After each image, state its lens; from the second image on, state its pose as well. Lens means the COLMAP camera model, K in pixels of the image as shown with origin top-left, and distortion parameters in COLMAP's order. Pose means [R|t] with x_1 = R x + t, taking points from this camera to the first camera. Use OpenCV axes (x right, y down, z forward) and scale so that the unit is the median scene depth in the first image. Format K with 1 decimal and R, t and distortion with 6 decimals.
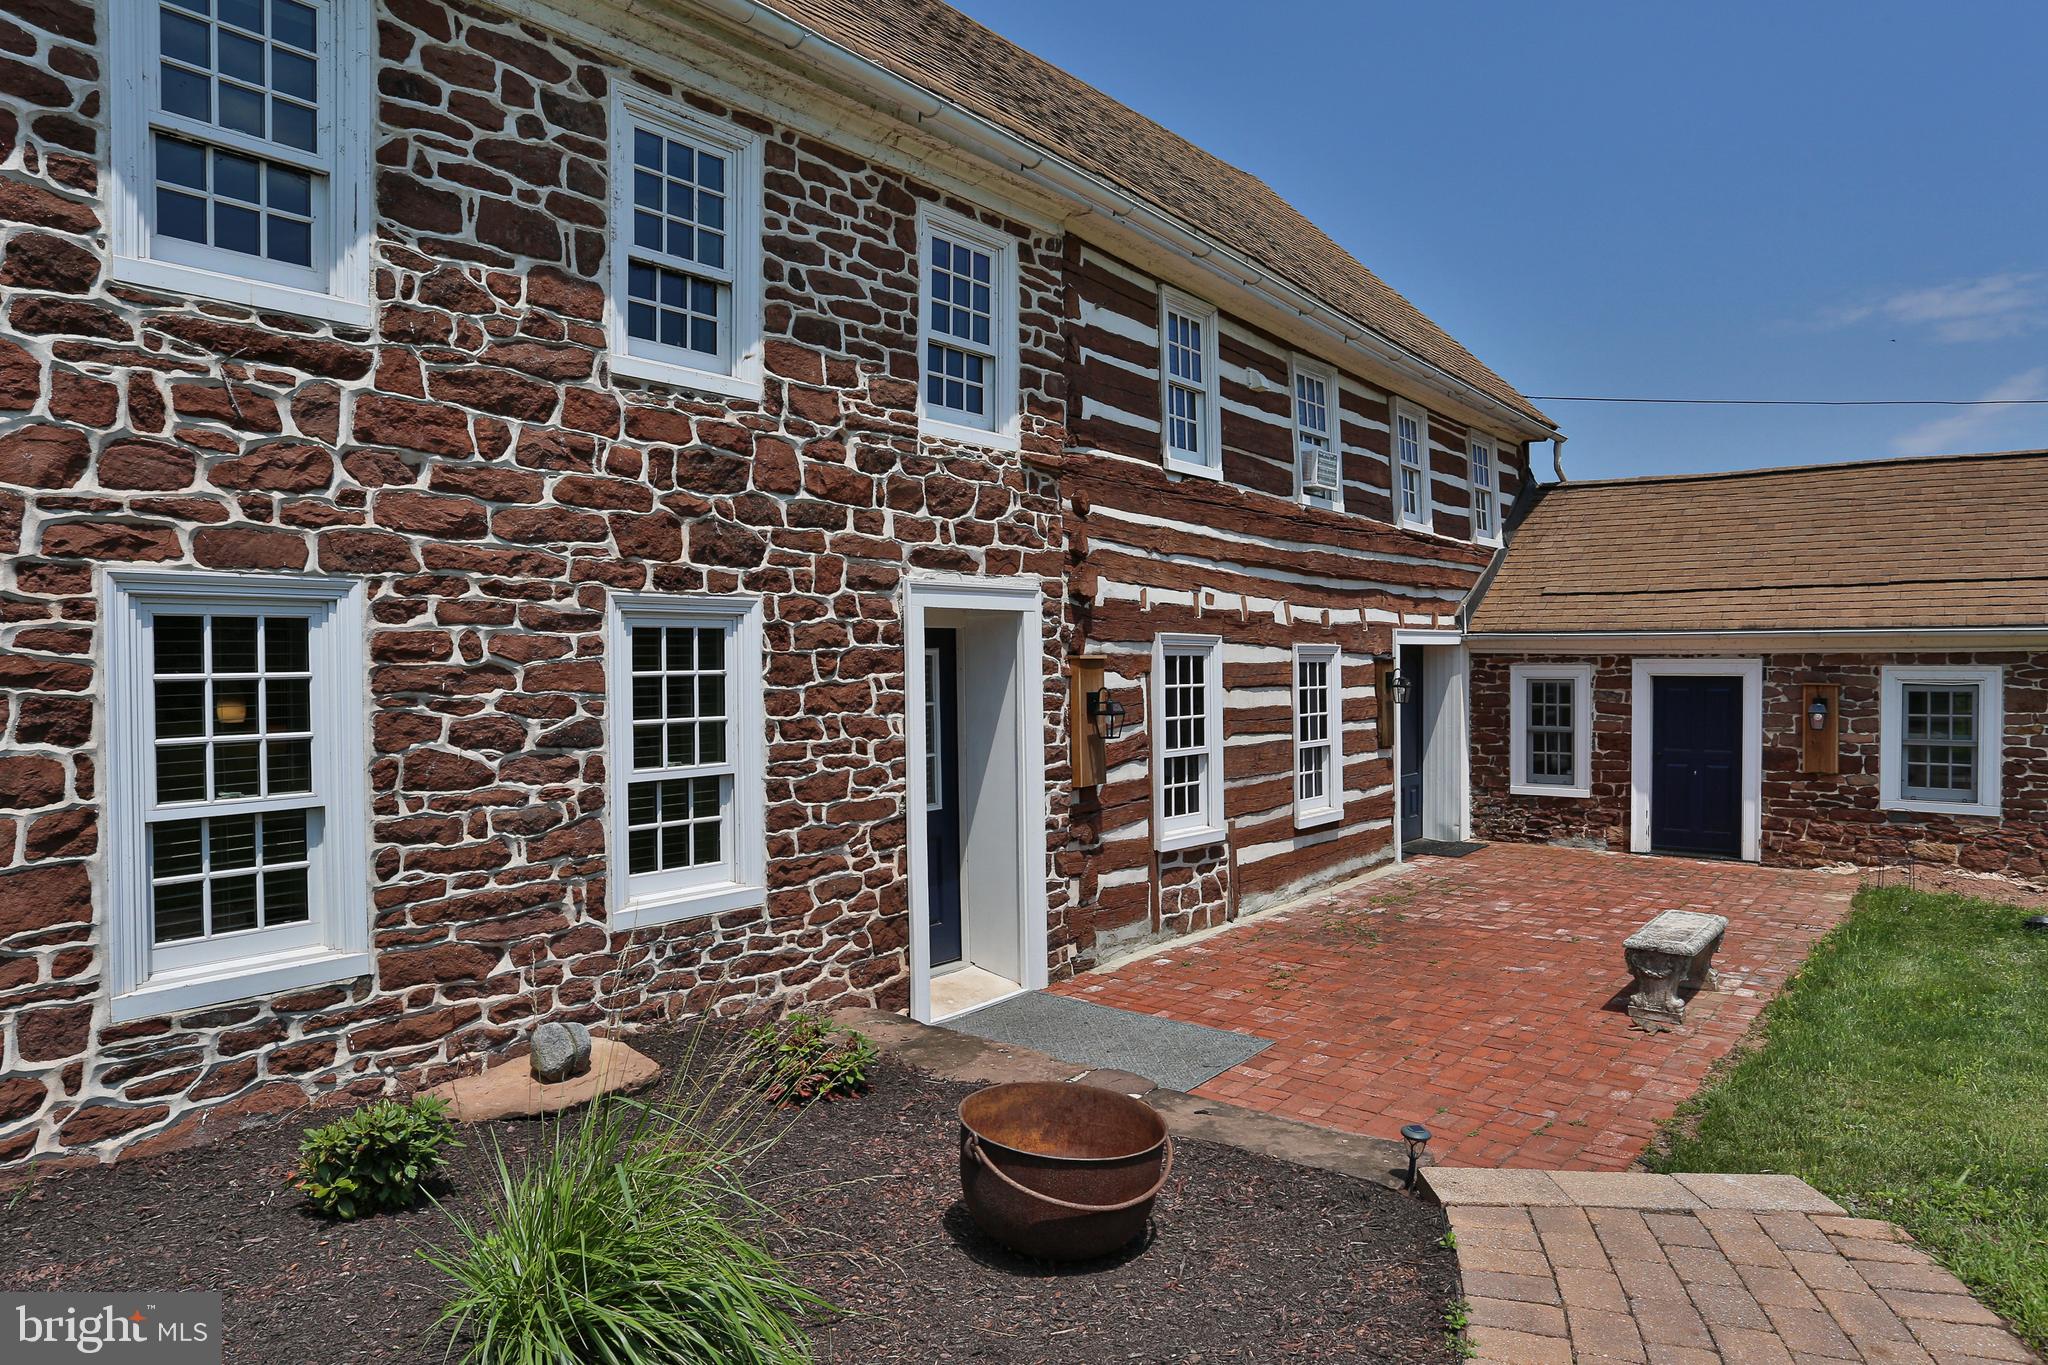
lens RADIAL K [[1300.7, 0, 1007.8], [0, 1300.7, 672.9], [0, 0, 1]] dist [-0.054987, 0.035688]
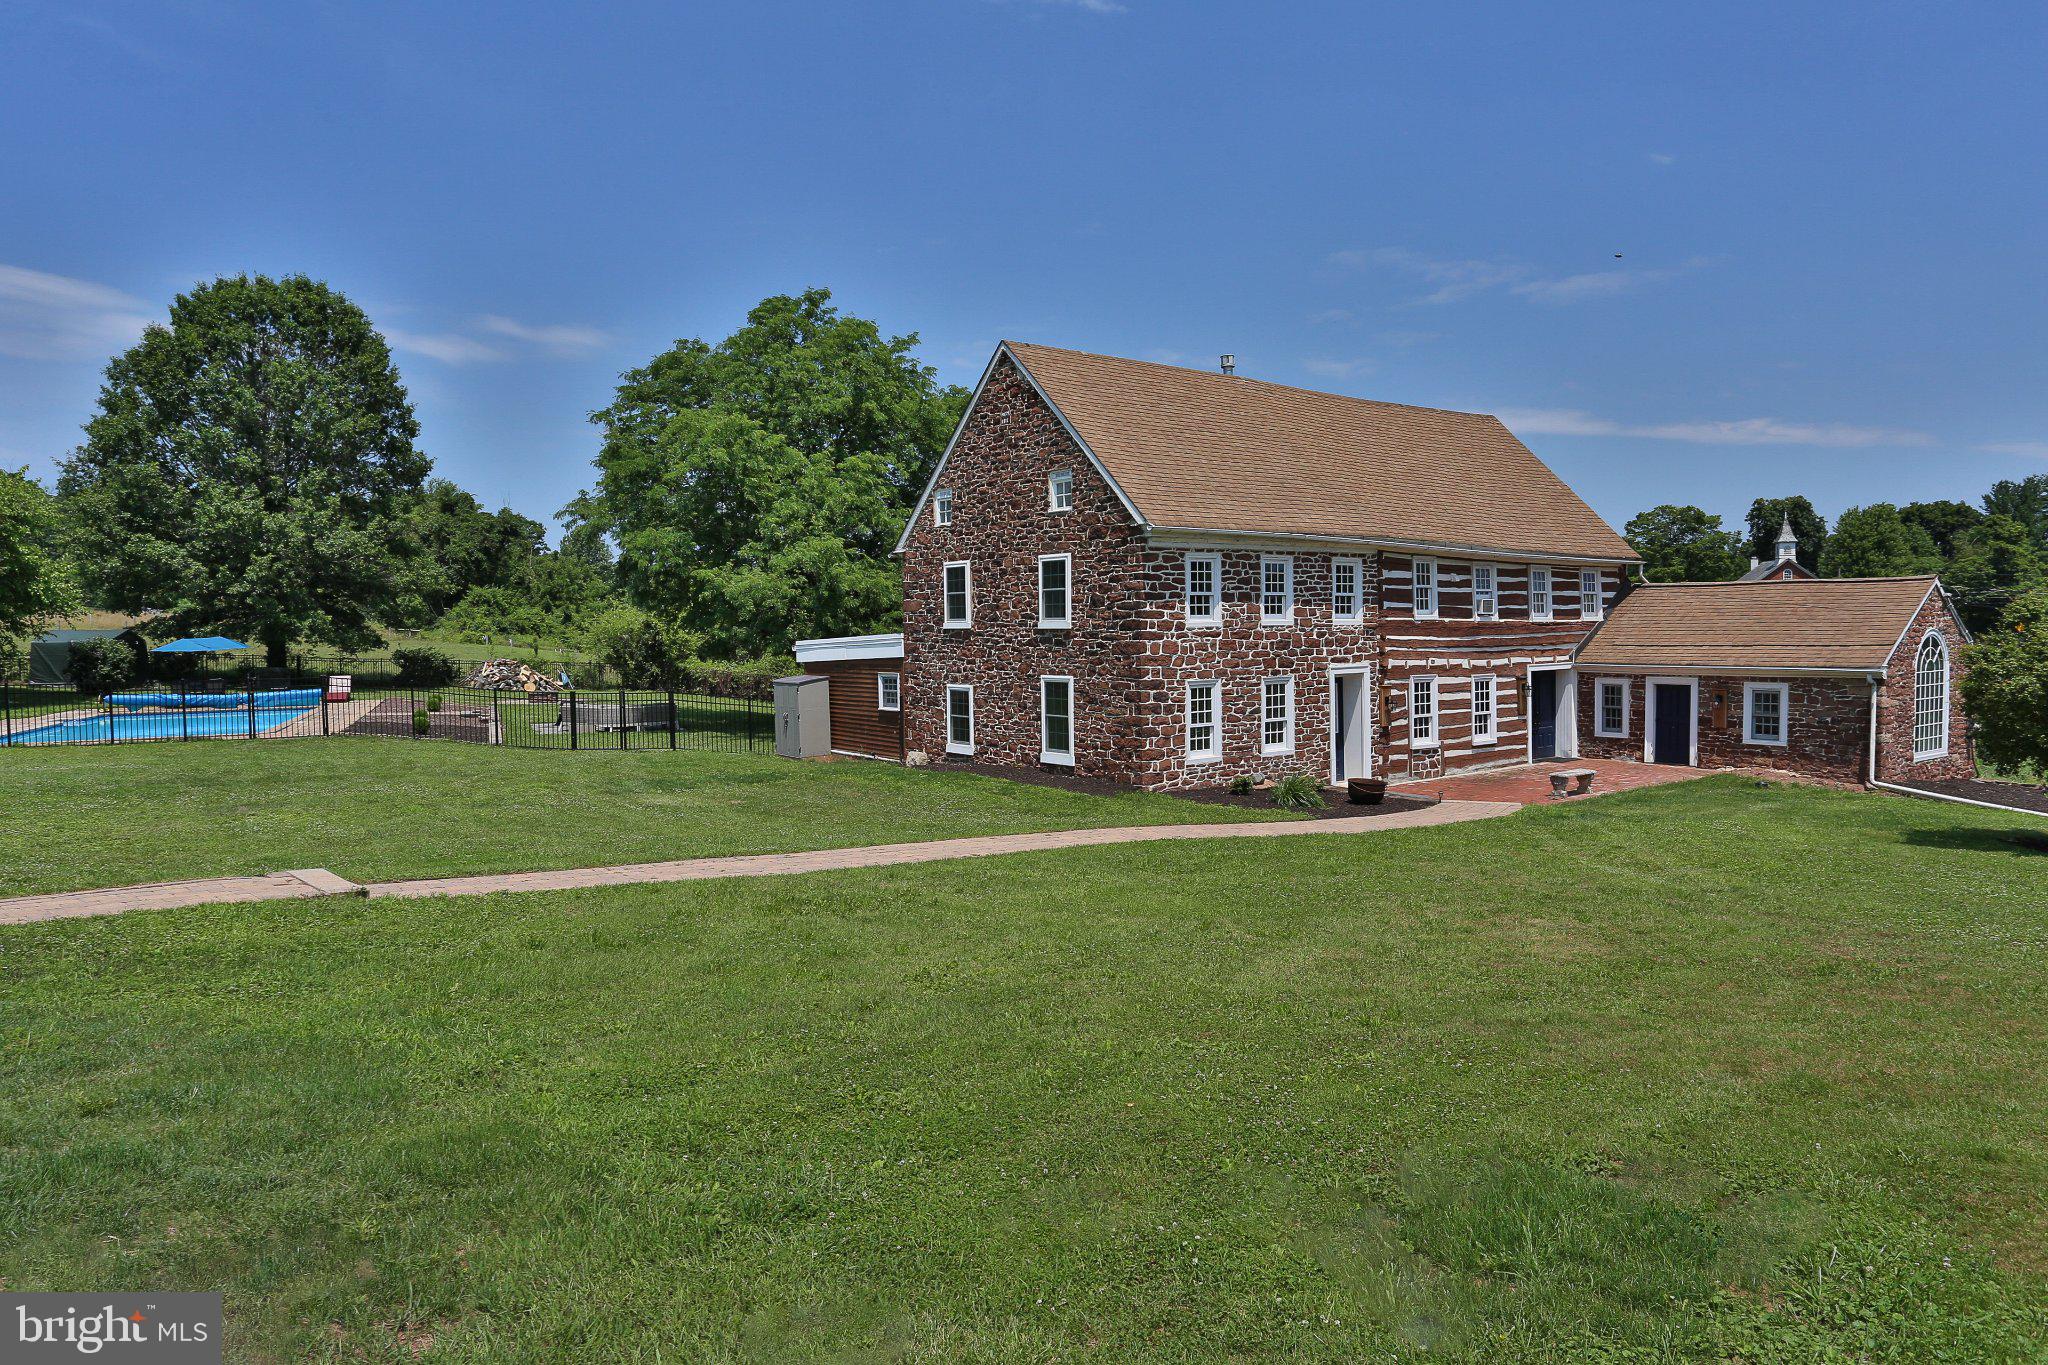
lens RADIAL K [[1300.7, 0, 1022.5], [0, 1300.7, 663.8], [0, 0, 1]] dist [-0.054987, 0.035688]
pose [[0.966145, -0.000947, -0.257997, 0.026103], [0.006729, 0.999746, 0.021528, -0.163565], [0.257911, -0.022535, 0.965906, -2.673681]]
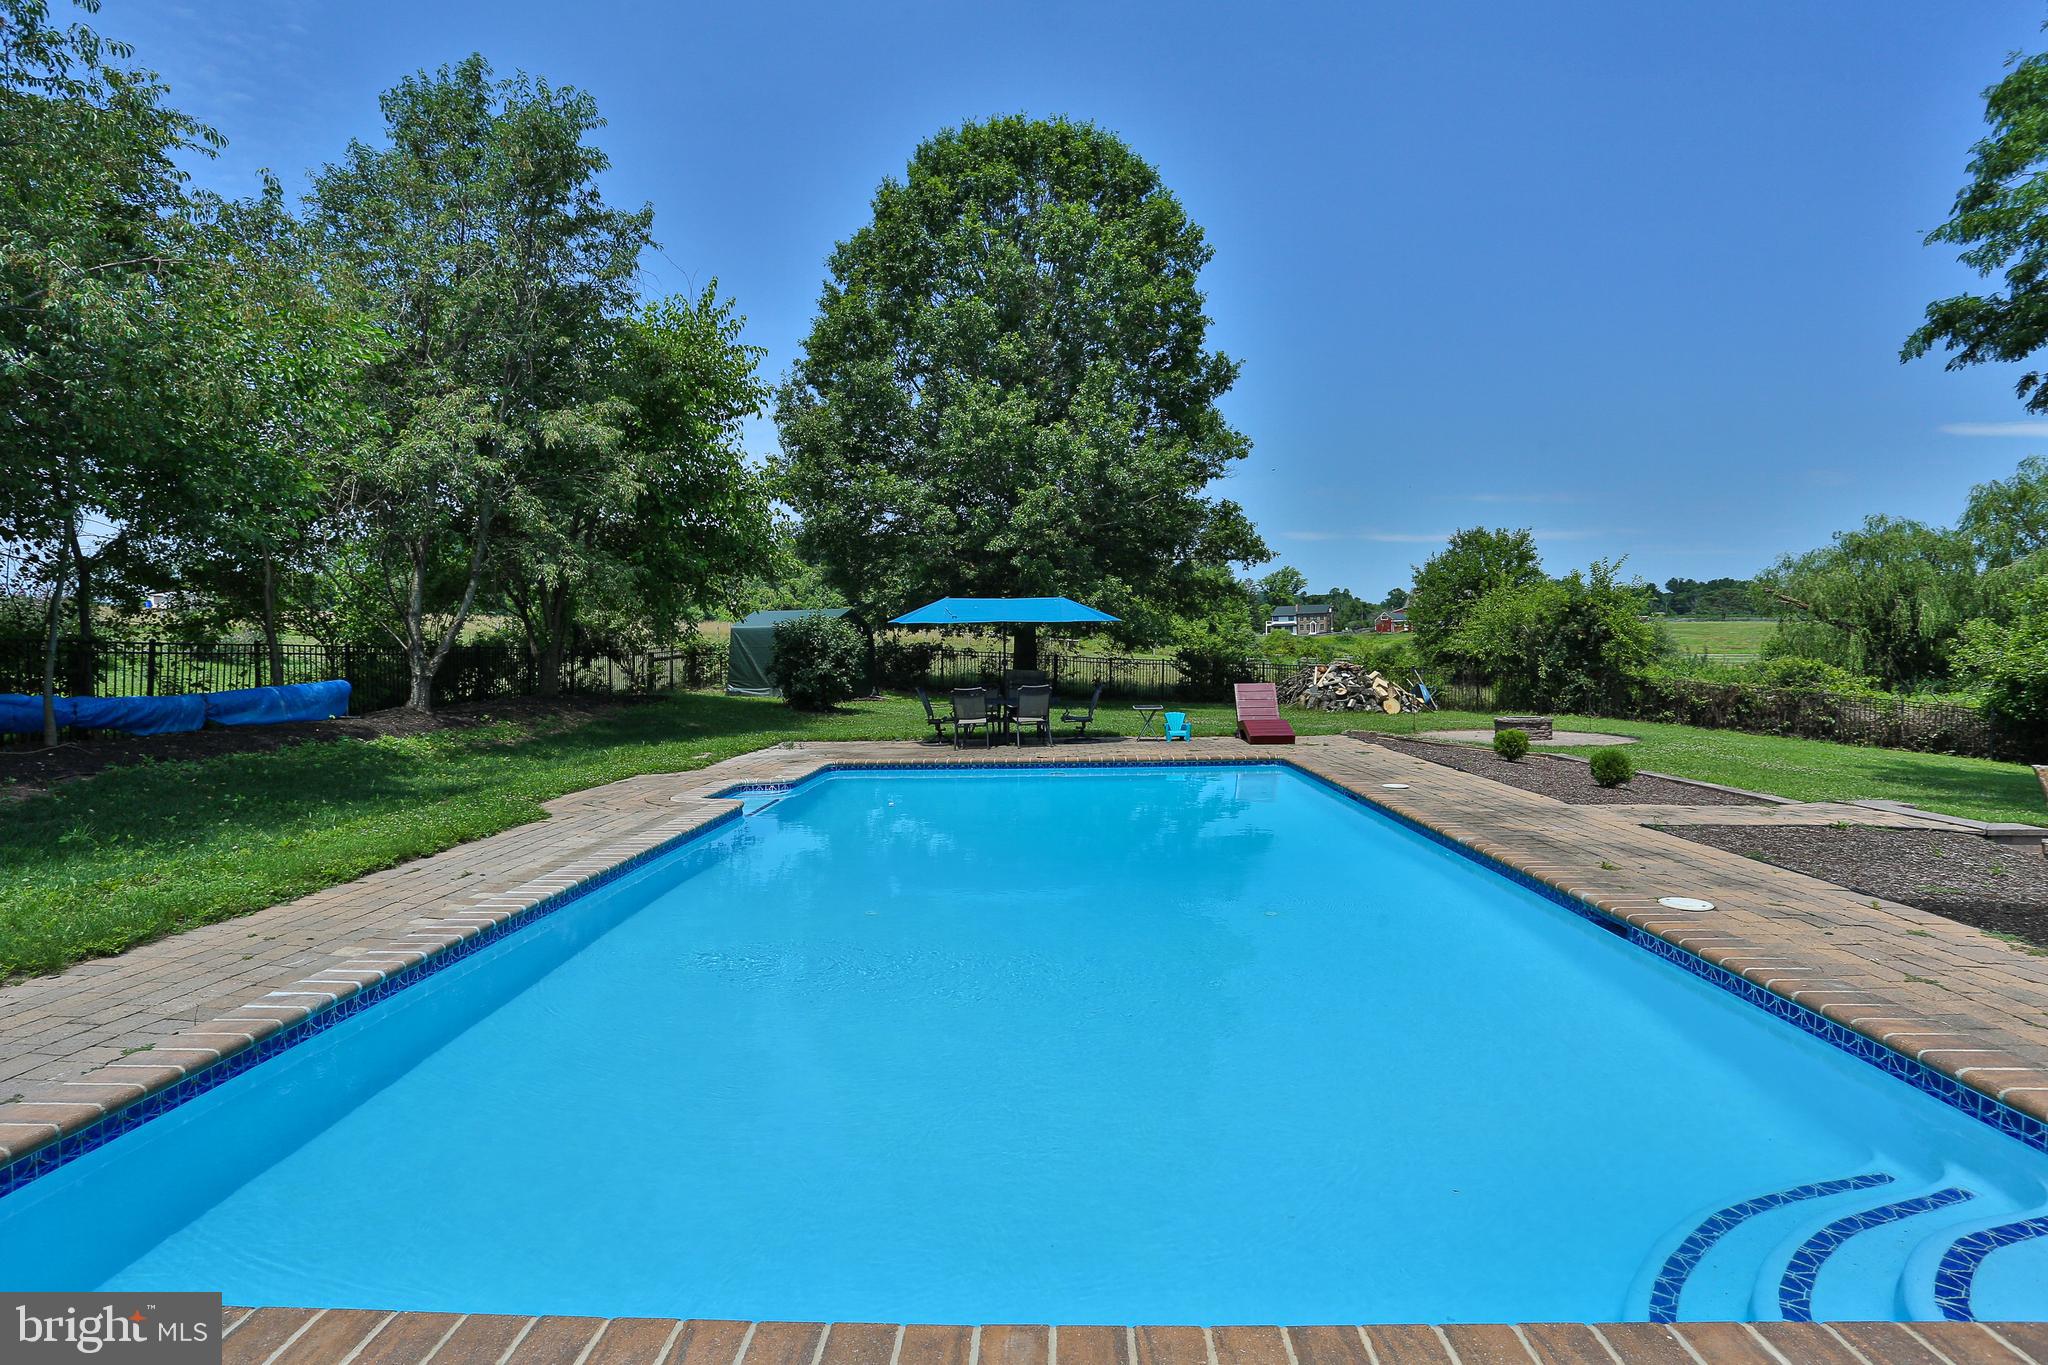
lens RADIAL K [[1103.0, 0, 1011.2], [0, 1103.0, 669.5], [0, 0, 1]] dist [-0.060319, 0.024211]
pose [[0.755443, 0.002553, -0.655209, -3.730346], [0.004460, 0.999949, 0.009038, -0.040304], [0.655199, -0.009750, 0.755394, 0.404213]]
